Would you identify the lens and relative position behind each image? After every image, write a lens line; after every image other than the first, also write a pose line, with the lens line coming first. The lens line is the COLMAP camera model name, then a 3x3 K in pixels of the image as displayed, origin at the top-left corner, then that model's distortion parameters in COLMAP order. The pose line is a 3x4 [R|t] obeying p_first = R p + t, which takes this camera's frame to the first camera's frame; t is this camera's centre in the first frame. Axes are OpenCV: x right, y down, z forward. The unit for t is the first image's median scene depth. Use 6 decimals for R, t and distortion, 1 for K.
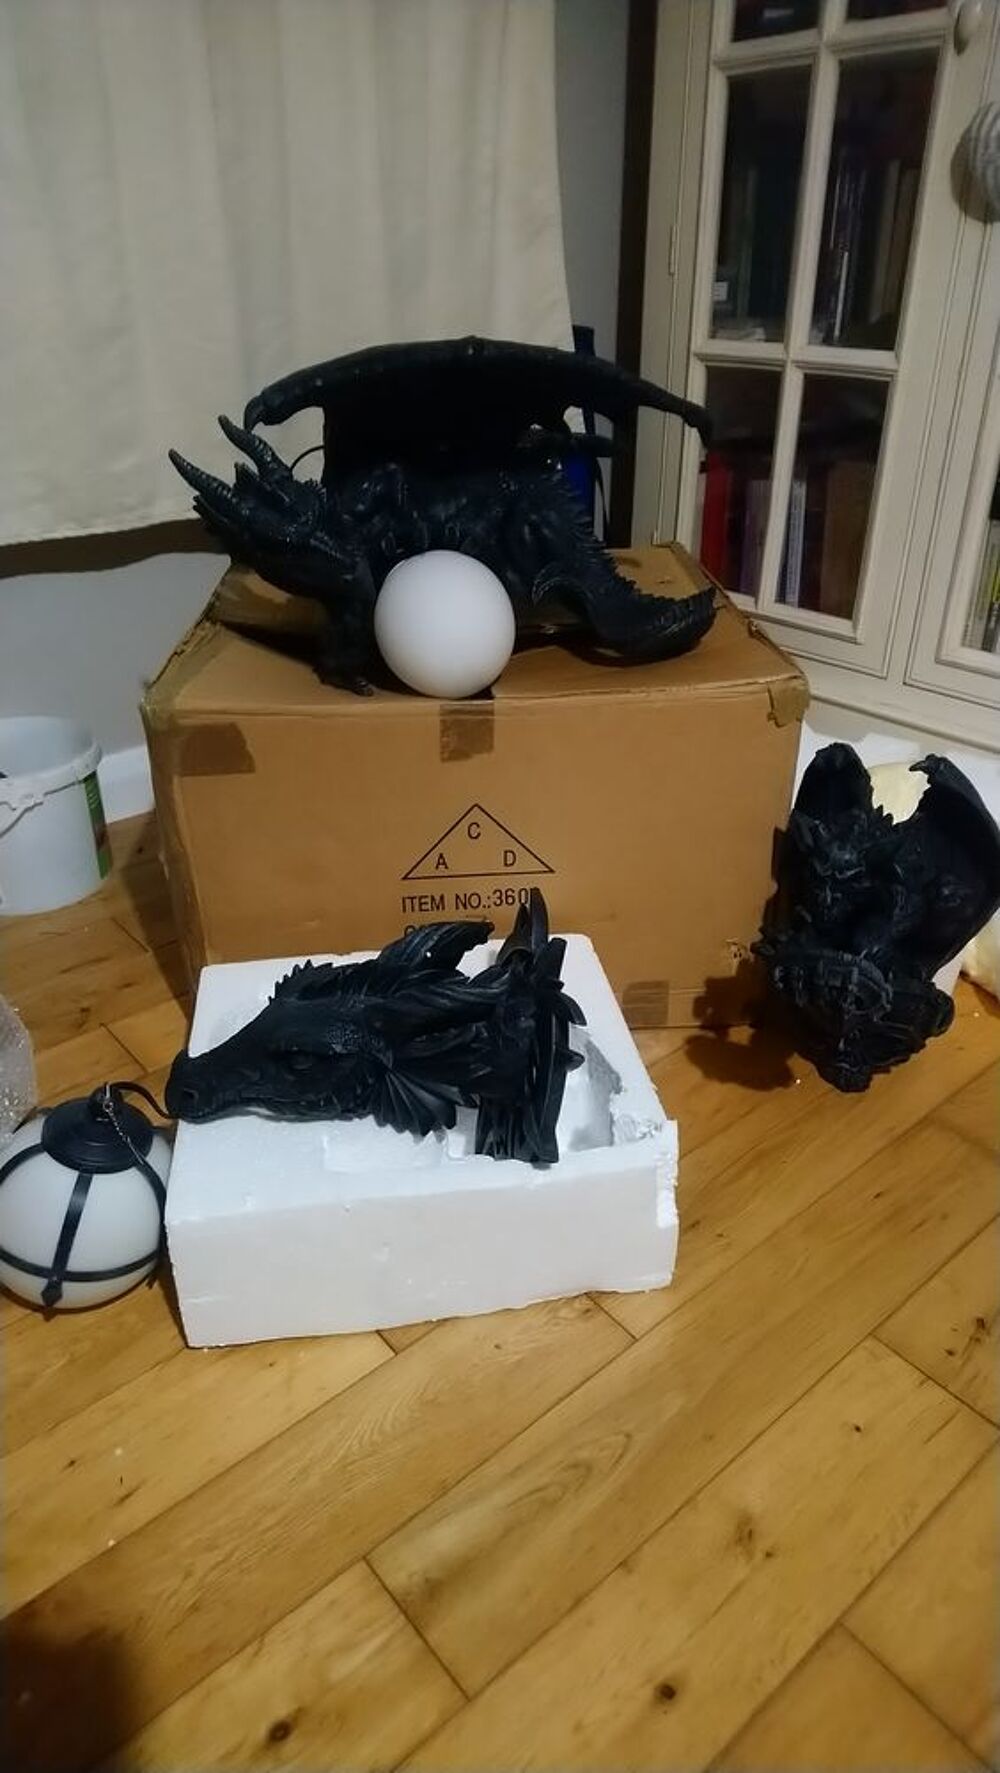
lens RADIAL K [[1190.9, 0, 500.8], [0, 1190.9, 883.0], [0, 0, 1]] dist [0.027480, -0.019705]
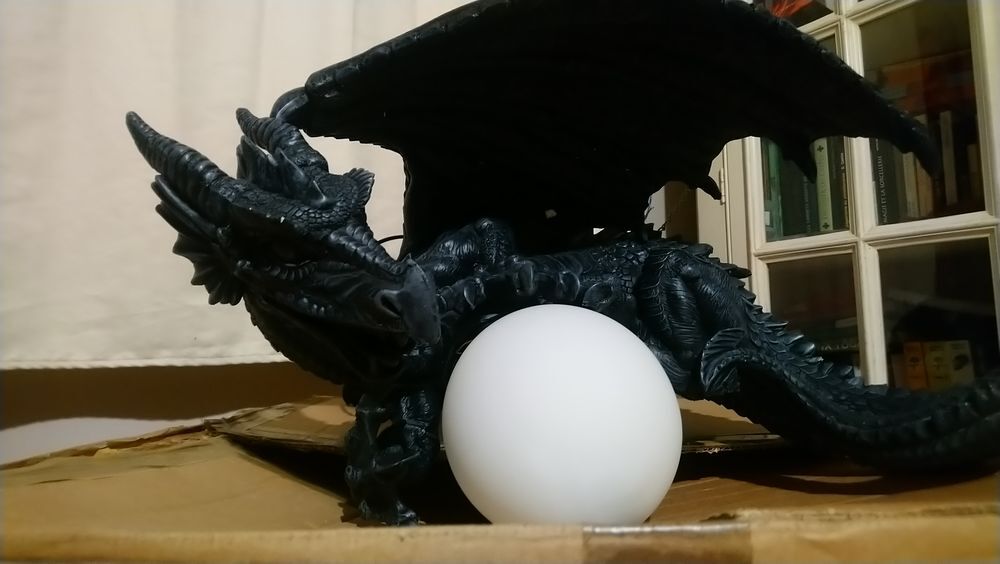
lens RADIAL K [[671.7, 0, 495.7], [0, 671.7, 280.3], [0, 0, 1]] dist [0.027480, -0.019705]
pose [[0.996628, -0.018165, -0.080018, -0.050901], [-0.029148, 0.833210, -0.552187, -0.085755], [0.076702, 0.552658, 0.829871, 0.672914]]
